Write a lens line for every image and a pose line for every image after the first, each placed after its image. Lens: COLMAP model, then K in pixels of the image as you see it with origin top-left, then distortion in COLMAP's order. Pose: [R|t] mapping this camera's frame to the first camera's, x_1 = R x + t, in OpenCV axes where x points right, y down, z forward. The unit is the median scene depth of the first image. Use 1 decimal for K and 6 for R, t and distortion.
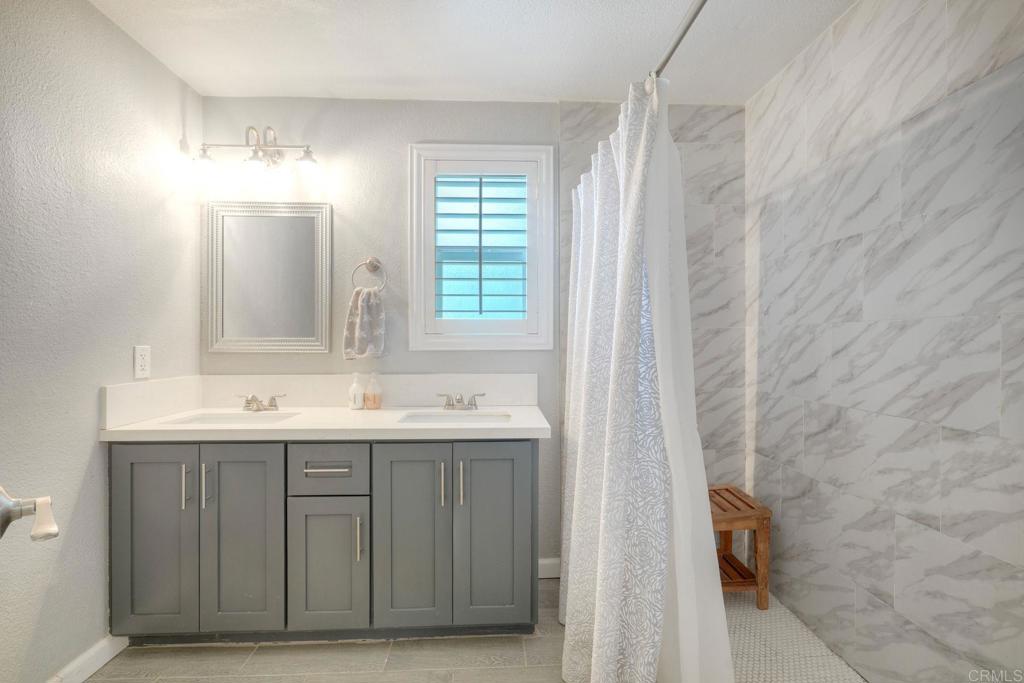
lens RADIAL K [[471.4, 0, 512.0], [0, 471.4, 341.5], [0, 0, 1]] dist [0.001981, 0.000596]
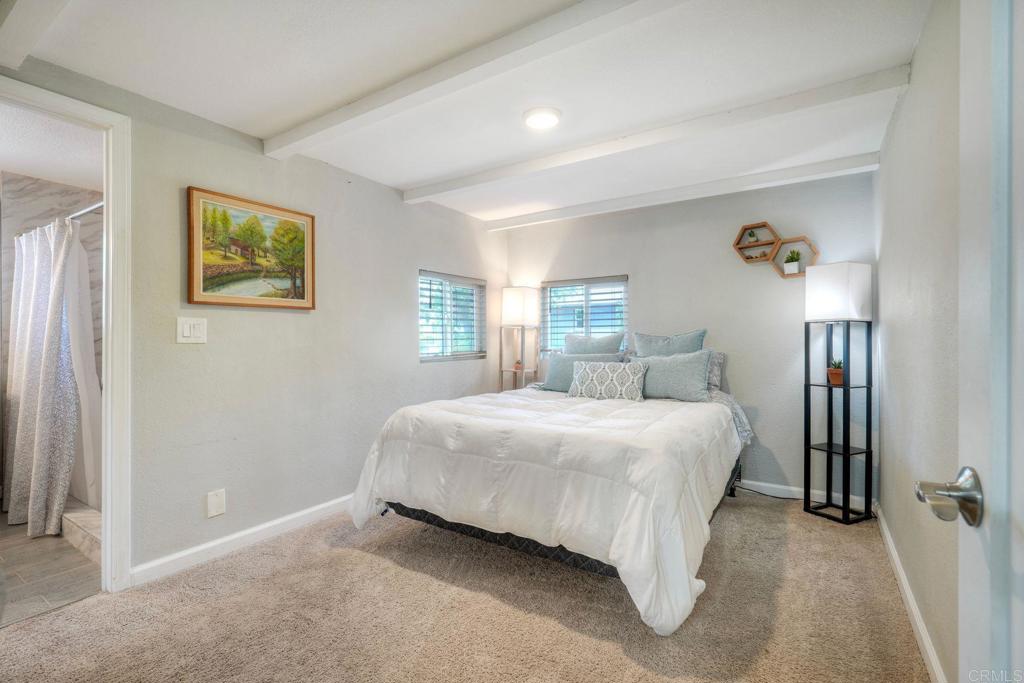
lens RADIAL K [[471.4, 0, 512.0], [0, 471.4, 341.5], [0, 0, 1]] dist [0.001981, 0.000596]
pose [[0.578641, 0.000074, 0.815583, -0.242476], [-0.003264, 0.999992, 0.002225, 0.013252], [-0.815576, -0.003949, 0.578636, -1.540559]]
